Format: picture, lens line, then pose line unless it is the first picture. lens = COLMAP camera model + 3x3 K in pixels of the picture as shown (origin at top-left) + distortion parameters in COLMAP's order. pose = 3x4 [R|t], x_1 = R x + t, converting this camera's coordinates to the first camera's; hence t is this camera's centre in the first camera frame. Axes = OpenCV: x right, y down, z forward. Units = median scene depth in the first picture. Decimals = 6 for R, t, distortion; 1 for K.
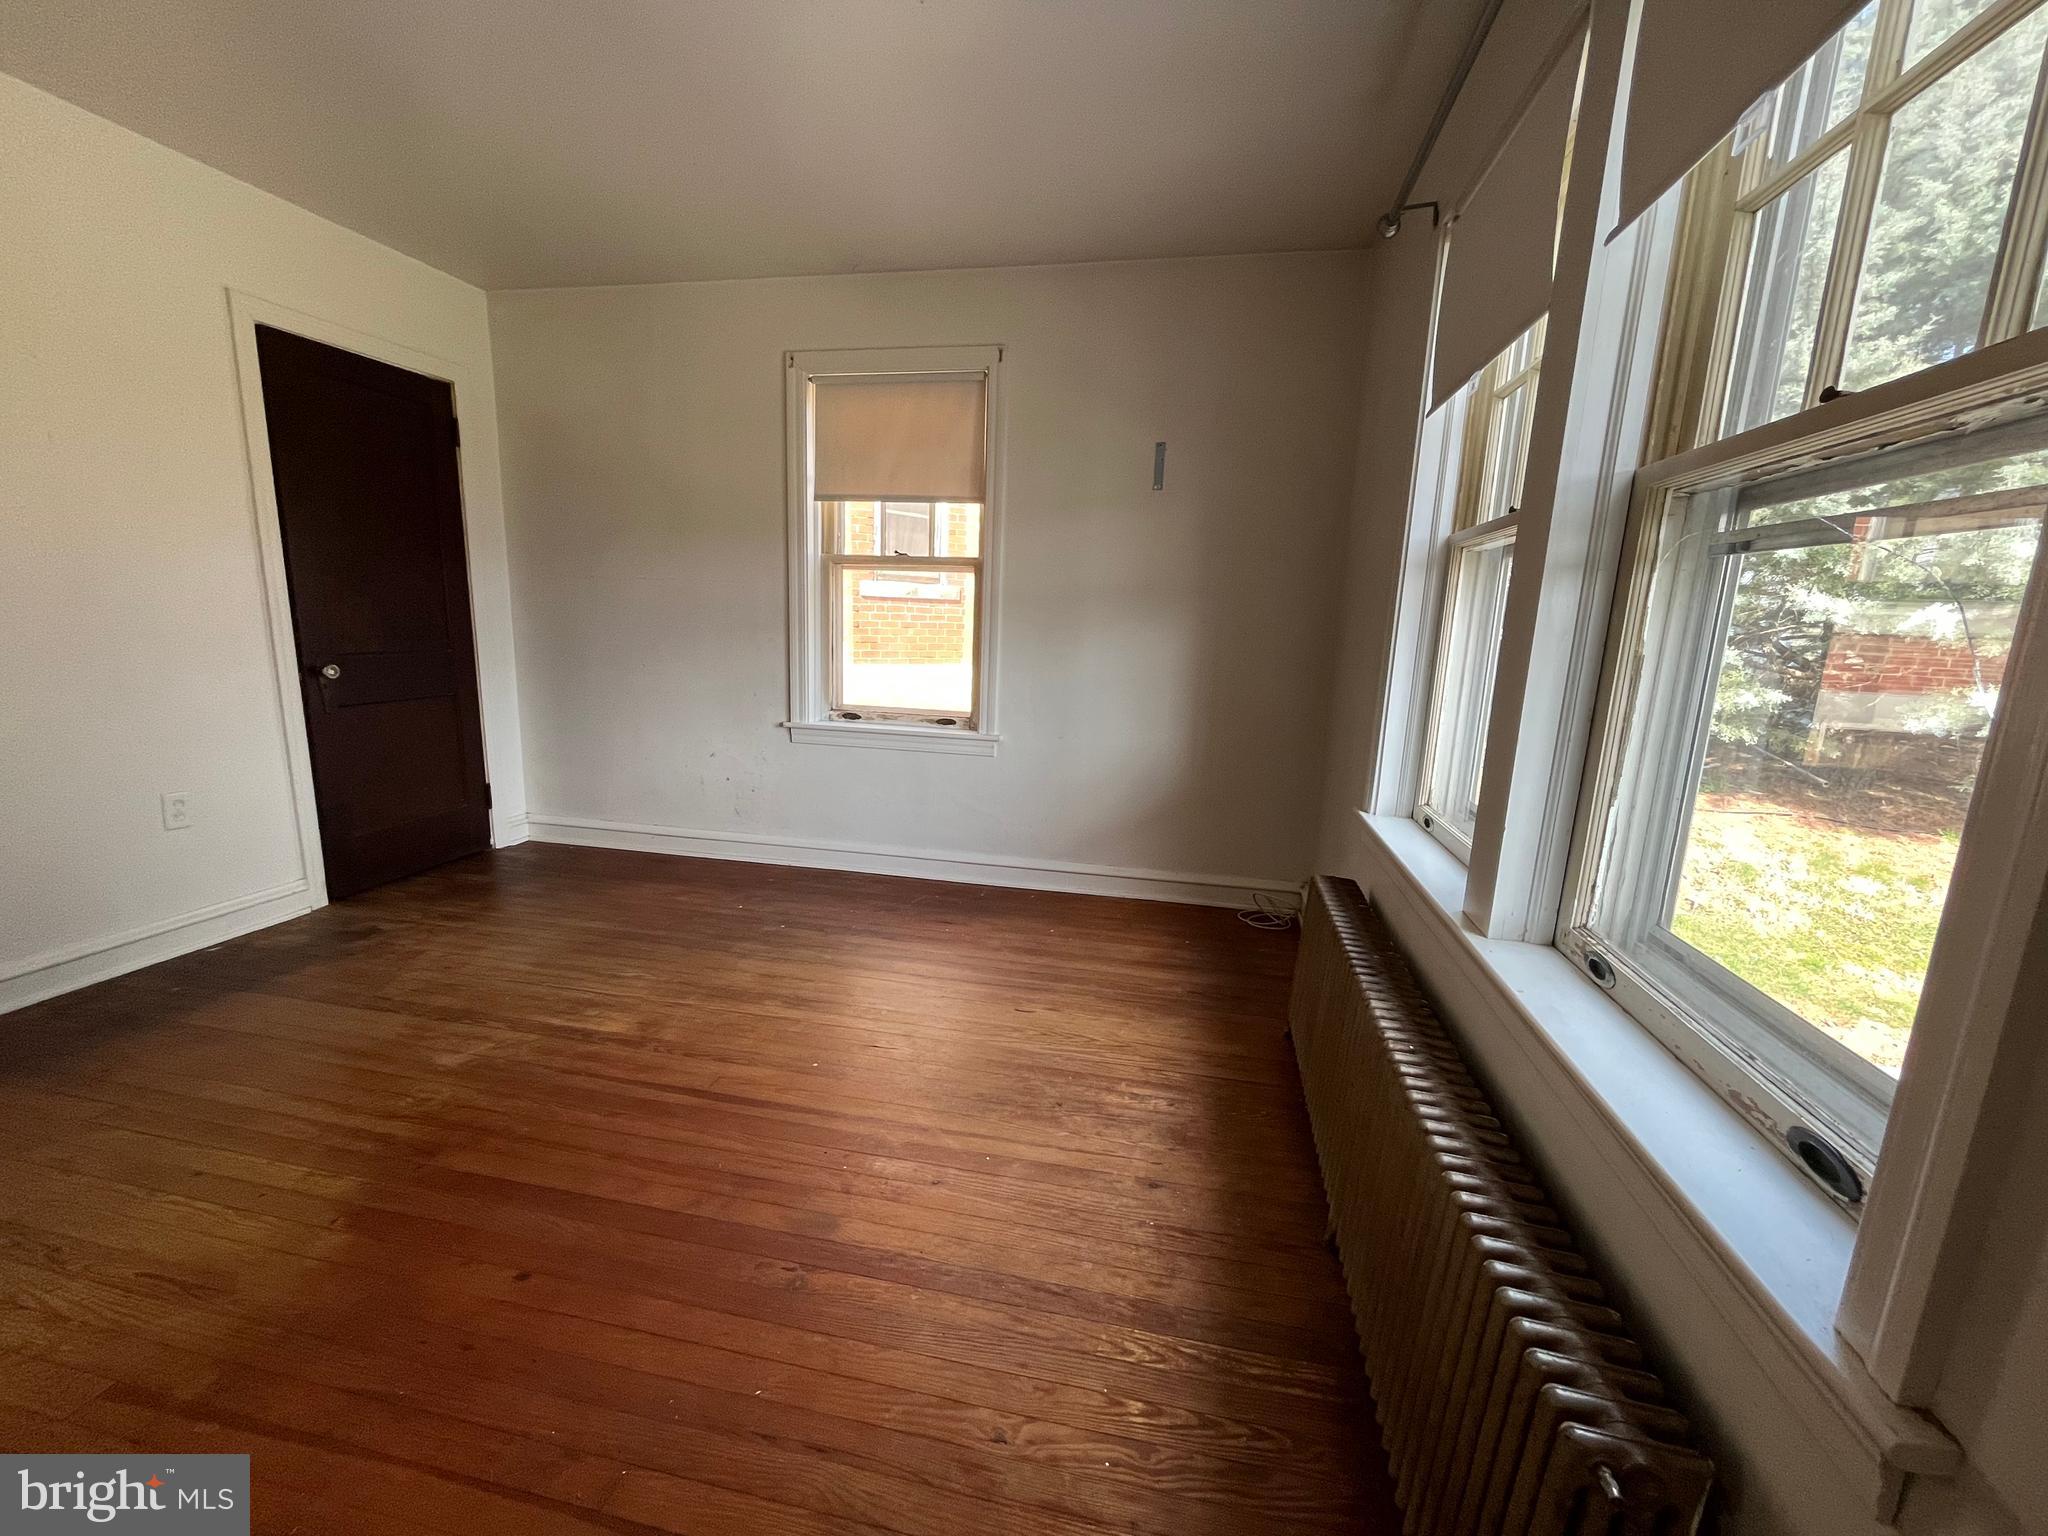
lens RADIAL K [[831.8, 0, 1026.8], [0, 831.8, 777.9], [0, 0, 1]] dist [-0.004750, -0.000015]
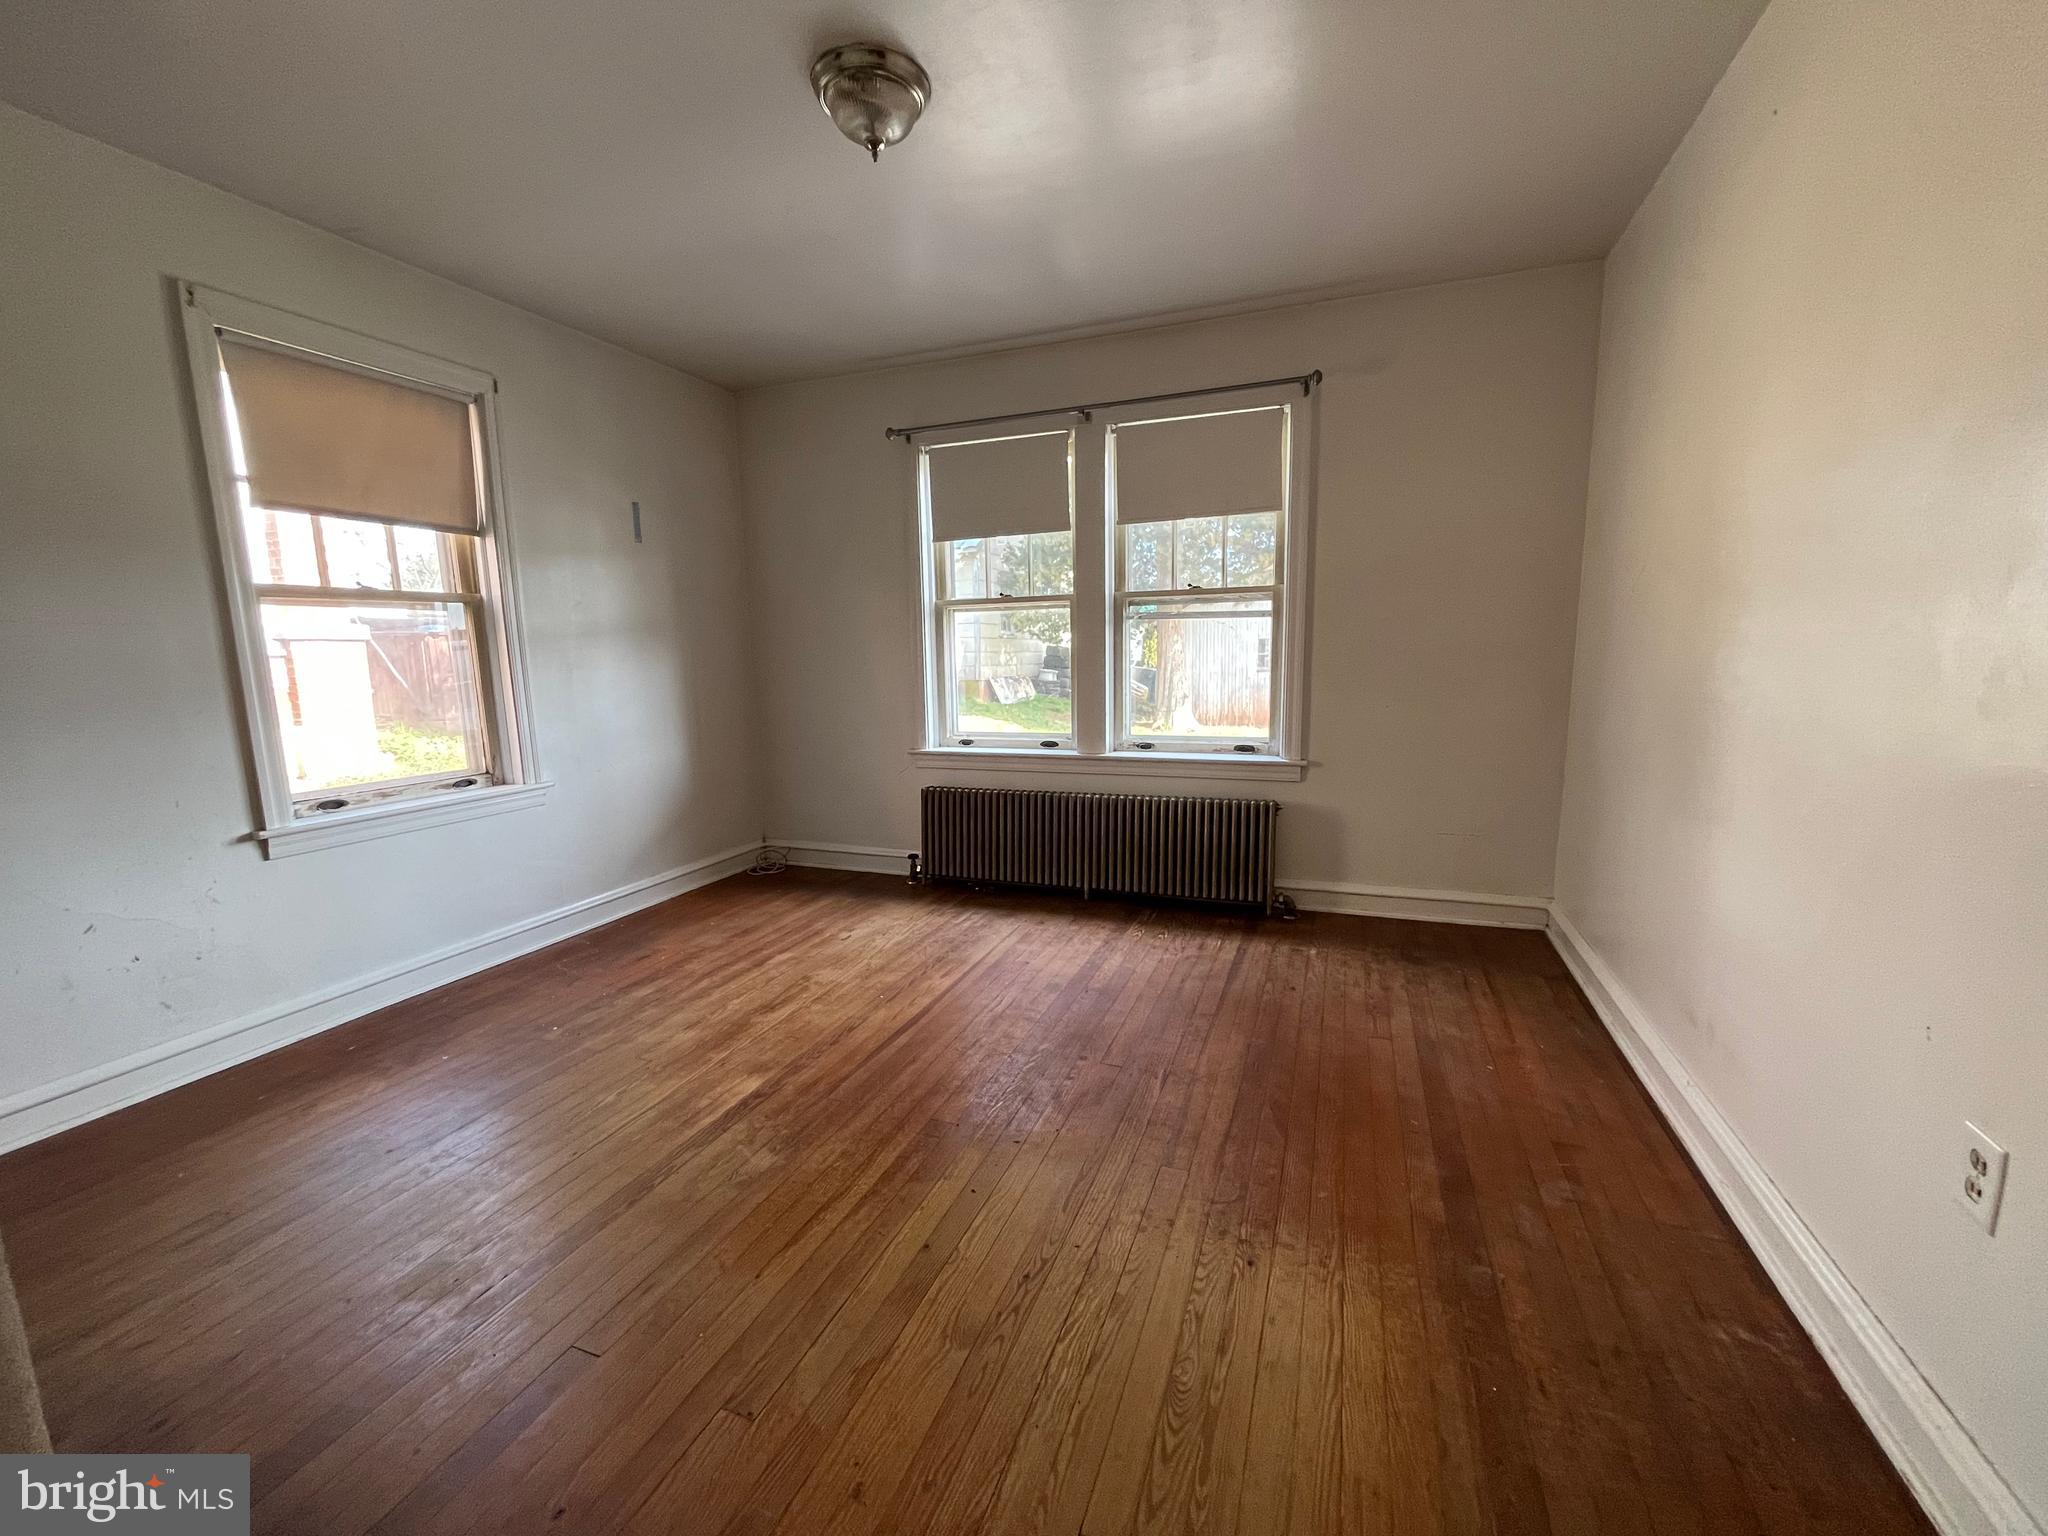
lens RADIAL K [[831.8, 0, 1026.8], [0, 831.8, 777.9], [0, 0, 1]] dist [-0.004750, -0.000015]
pose [[0.164149, -0.190461, 0.967874, -1.048720], [0.213556, 0.964775, 0.153633, -0.101607], [-0.963042, 0.181476, 0.199041, 0.340698]]
